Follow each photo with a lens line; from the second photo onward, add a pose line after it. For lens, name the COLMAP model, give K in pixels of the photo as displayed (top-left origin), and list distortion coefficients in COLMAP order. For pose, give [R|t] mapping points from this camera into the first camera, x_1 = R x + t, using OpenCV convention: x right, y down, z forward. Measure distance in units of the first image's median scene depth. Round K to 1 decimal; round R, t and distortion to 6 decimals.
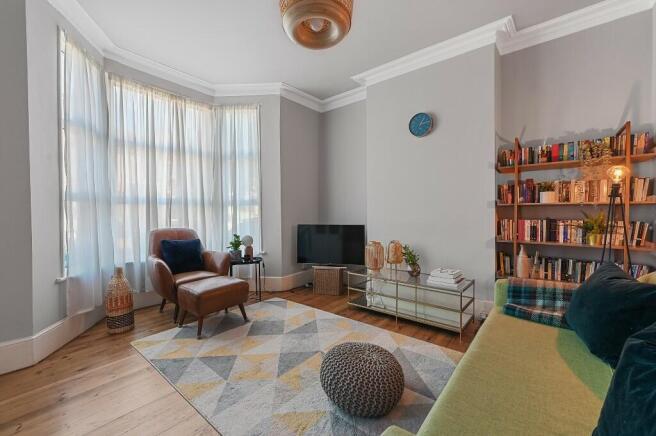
lens RADIAL K [[267.0, 0, 328.0], [0, 267.0, 211.6], [0, 0, 1]] dist [-0.001961, -0.000131]
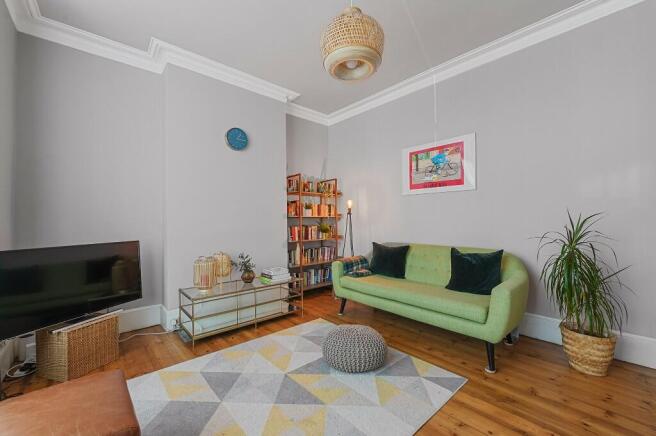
lens RADIAL K [[267.0, 0, 328.0], [0, 267.0, 211.6], [0, 0, 1]] dist [-0.001961, -0.000131]
pose [[0.152002, 0.035830, 0.987730, -0.742160], [0.002631, 0.999324, -0.036656, 0.001487], [-0.988377, 0.008171, 0.151805, 0.570337]]
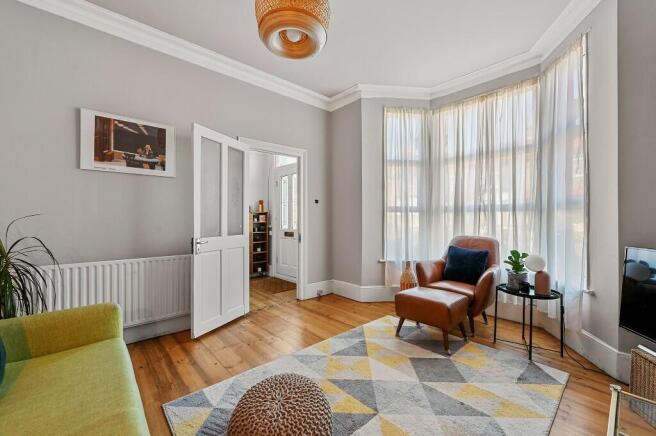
lens RADIAL K [[267.0, 0, 328.0], [0, 267.0, 211.6], [0, 0, 1]] dist [-0.001961, -0.000131]
pose [[-0.148892, -0.023674, -0.988570, 0.576293], [0.006302, 0.999670, -0.024889, -0.006097], [0.988833, -0.009936, -0.148694, 0.783328]]
